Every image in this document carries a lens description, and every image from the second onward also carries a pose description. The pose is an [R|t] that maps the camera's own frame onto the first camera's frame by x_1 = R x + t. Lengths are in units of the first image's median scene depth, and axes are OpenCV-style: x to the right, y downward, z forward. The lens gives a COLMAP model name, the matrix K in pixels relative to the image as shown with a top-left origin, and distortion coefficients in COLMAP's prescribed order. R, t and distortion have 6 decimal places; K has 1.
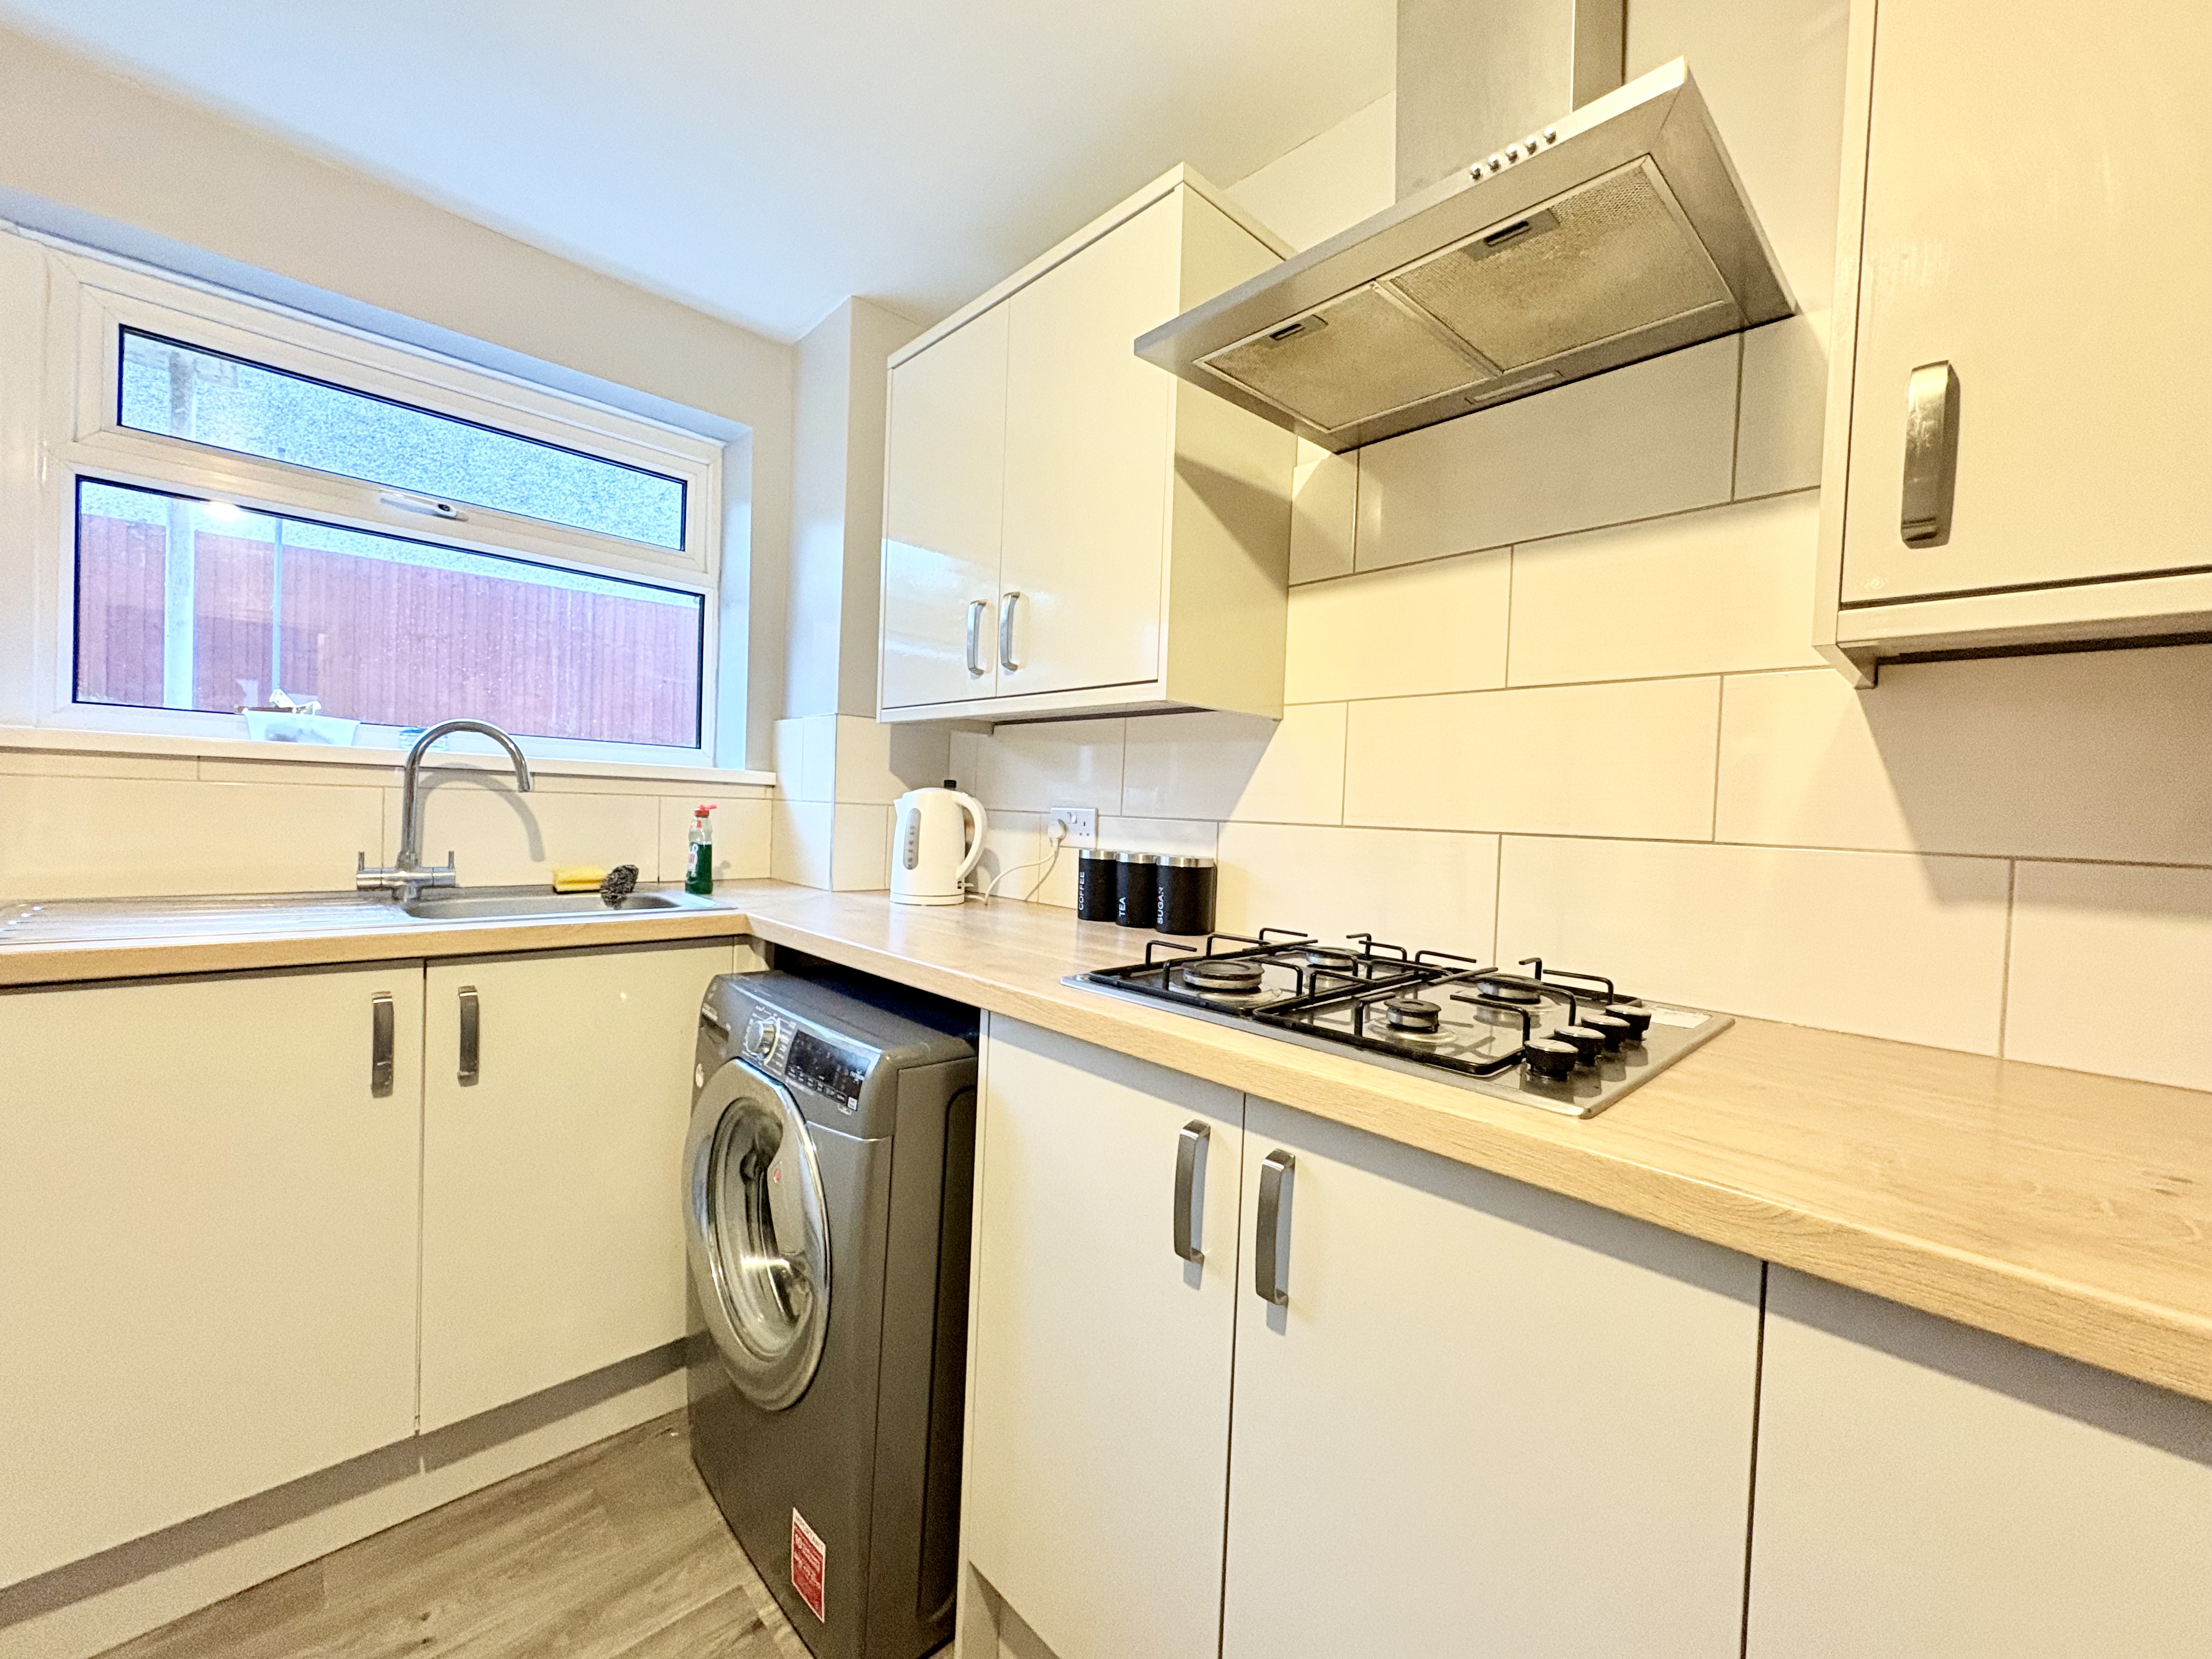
lens RADIAL K [[880.5, 0, 1107.6], [0, 880.5, 822.7], [0, 0, 1]] dist [-0.000279, 0.000037]
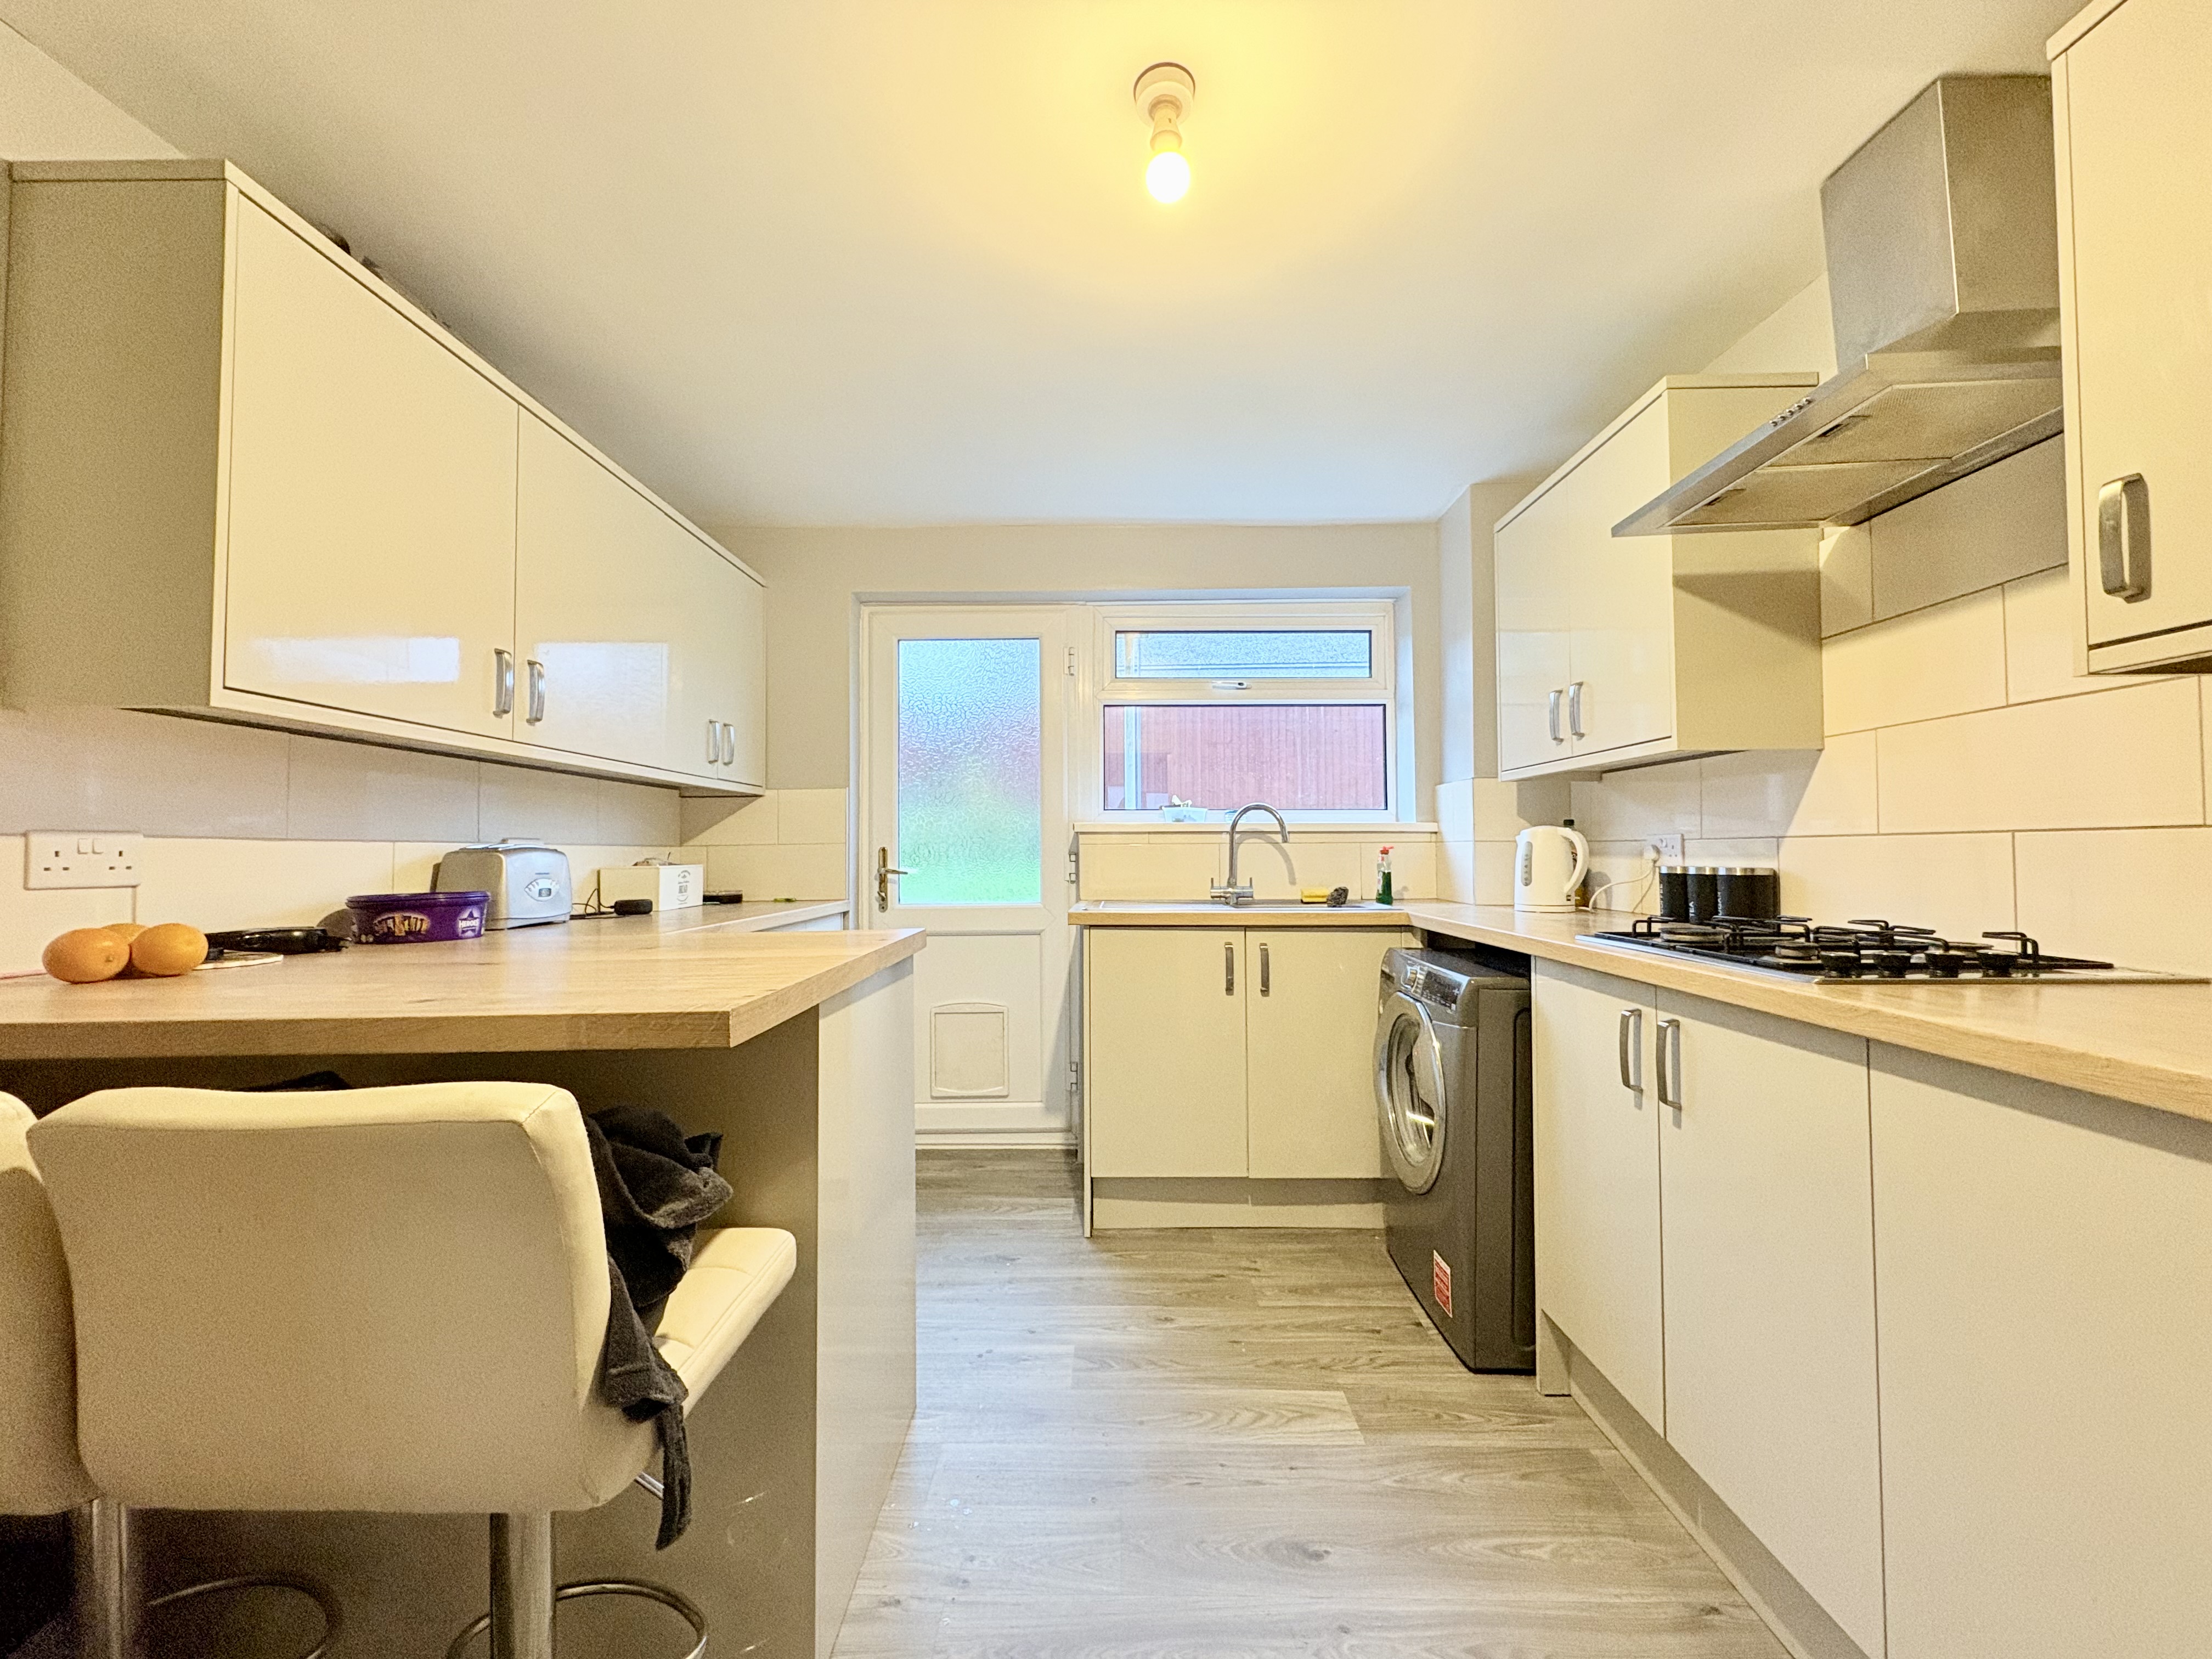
lens RADIAL K [[880.5, 0, 1100.6], [0, 880.5, 834.5], [0, 0, 1]] dist [-0.000279, 0.000037]
pose [[0.706000, -0.054767, -0.706091, 0.331919], [0.018003, 0.998071, -0.059413, 0.050266], [0.707983, 0.029233, 0.705624, -0.521388]]
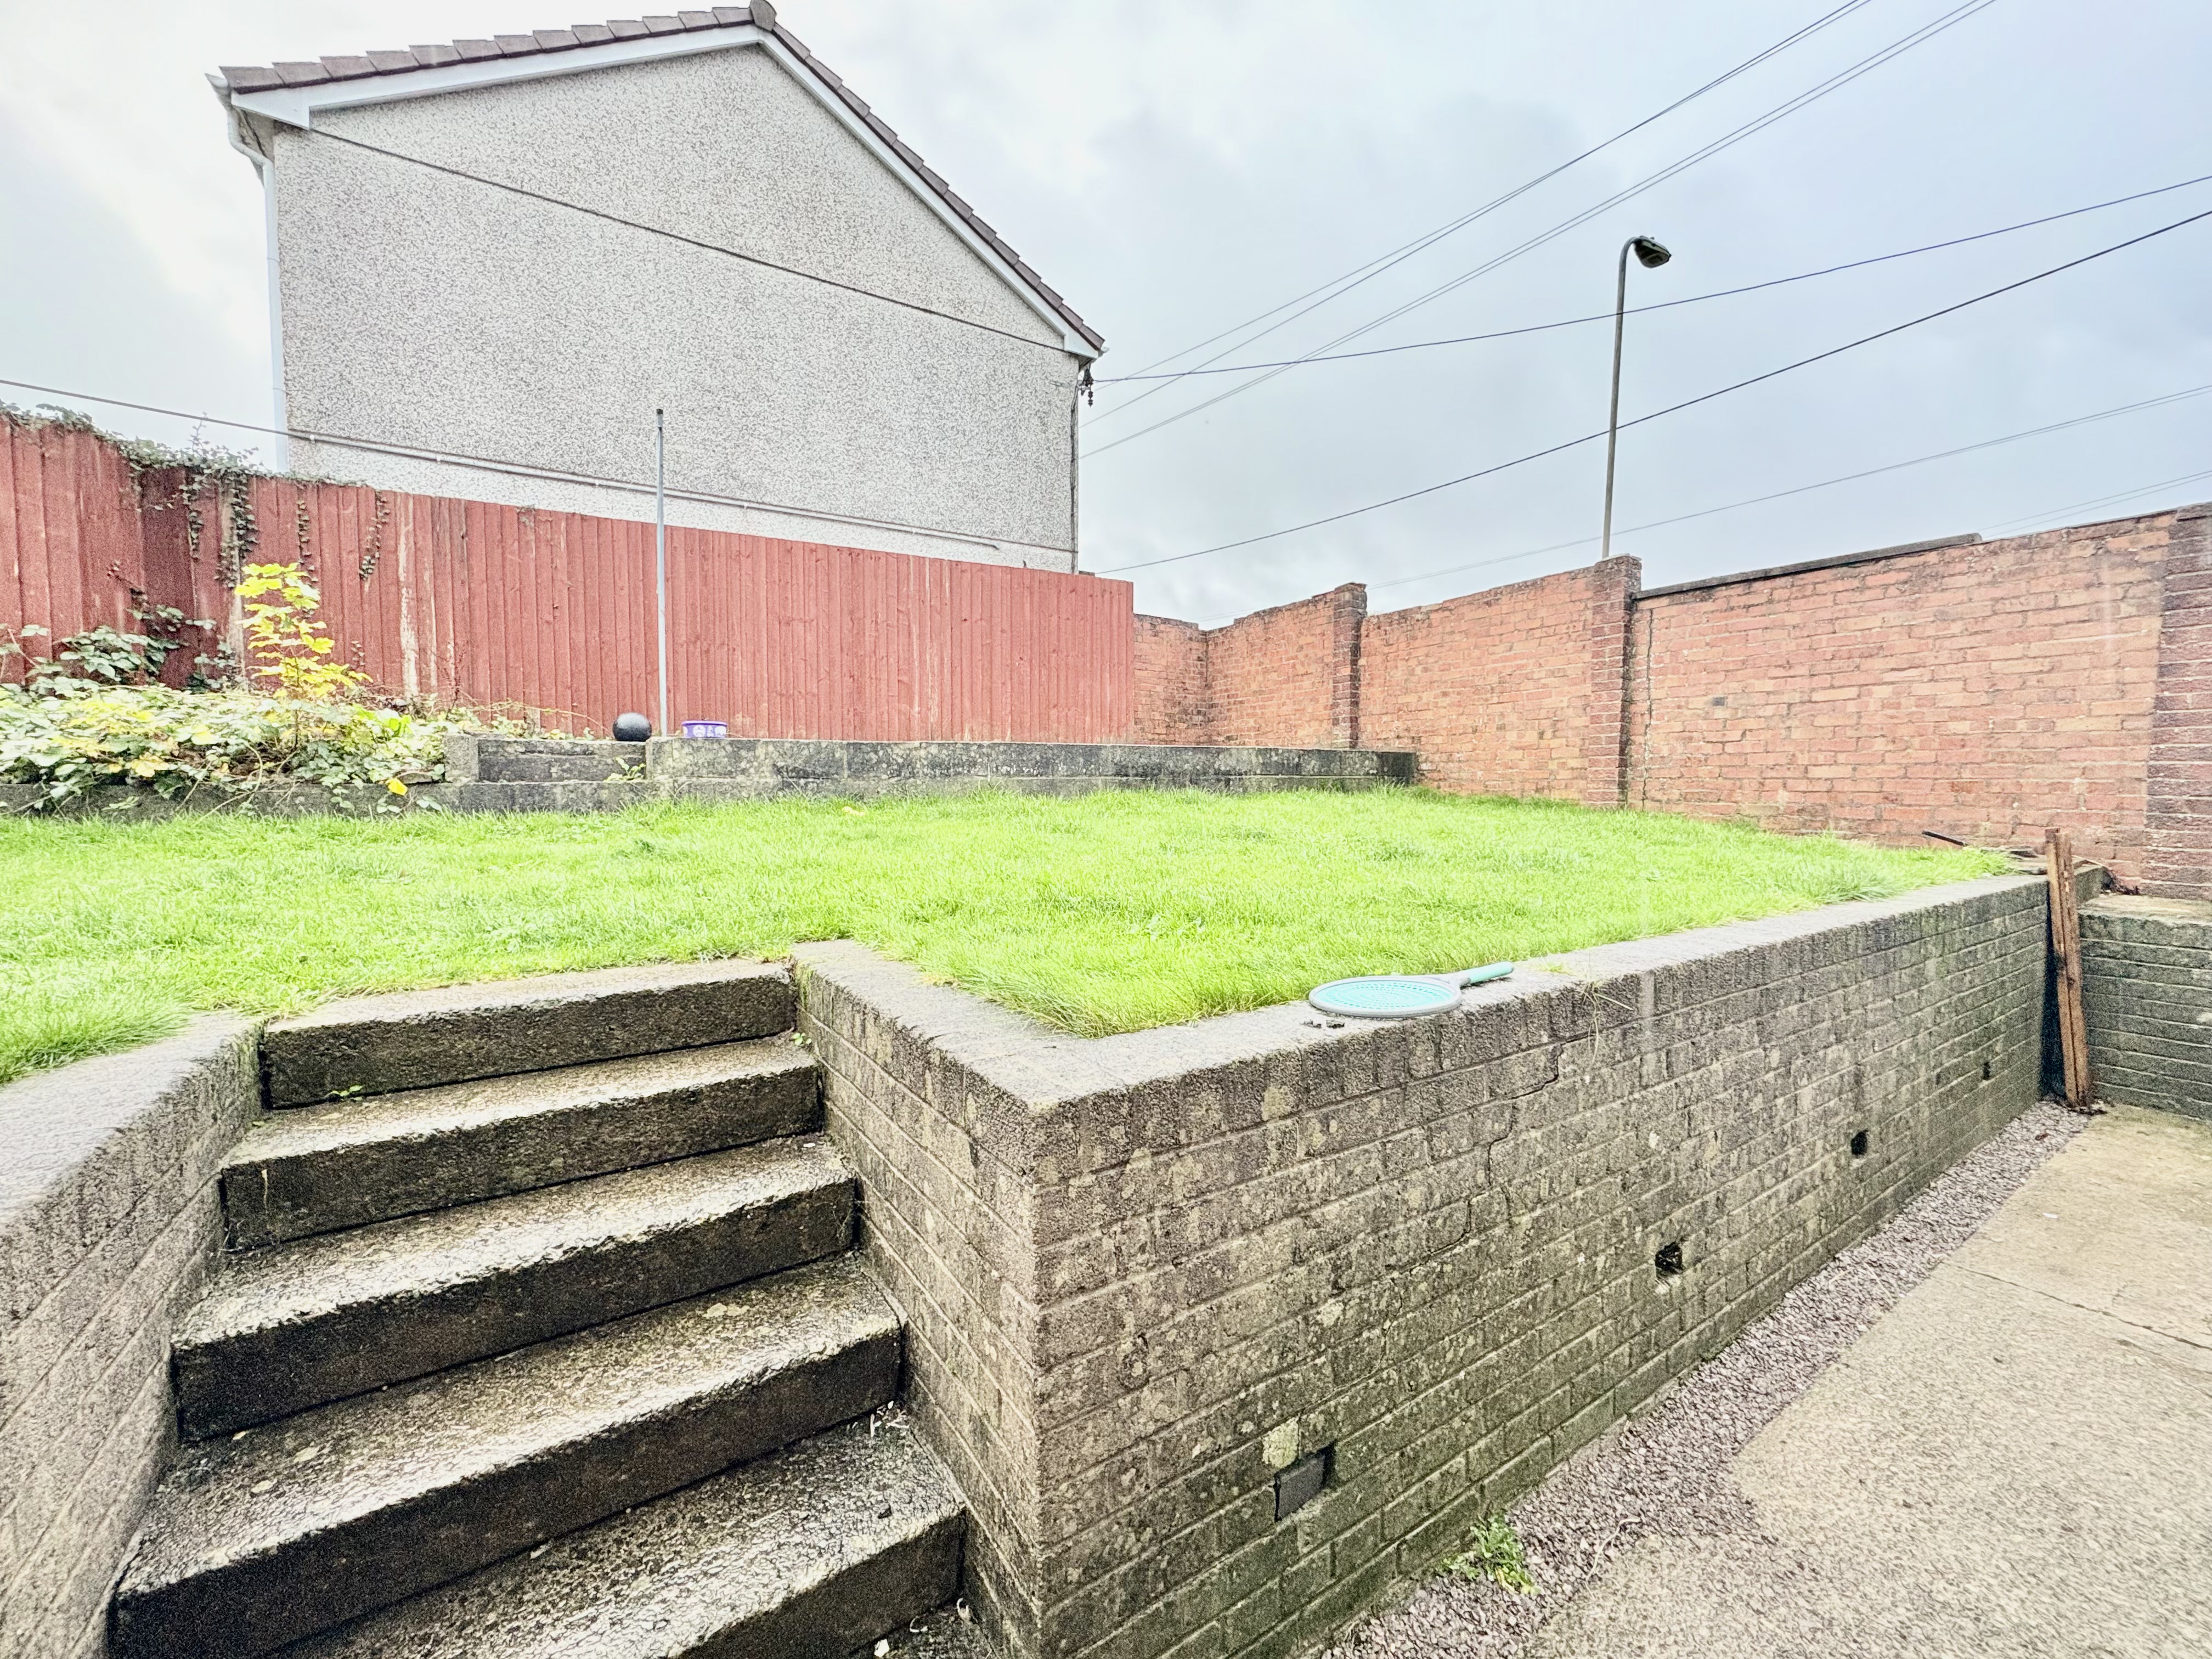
lens RADIAL K [[880.5, 0, 1105.2], [0, 880.5, 828.6], [0, 0, 1]] dist [-0.000279, 0.000037]
pose [[0.981445, -0.027443, -0.189769, -0.346268], [0.032318, 0.999221, 0.022641, -0.012463], [0.189000, -0.028354, 0.981568, 0.208459]]
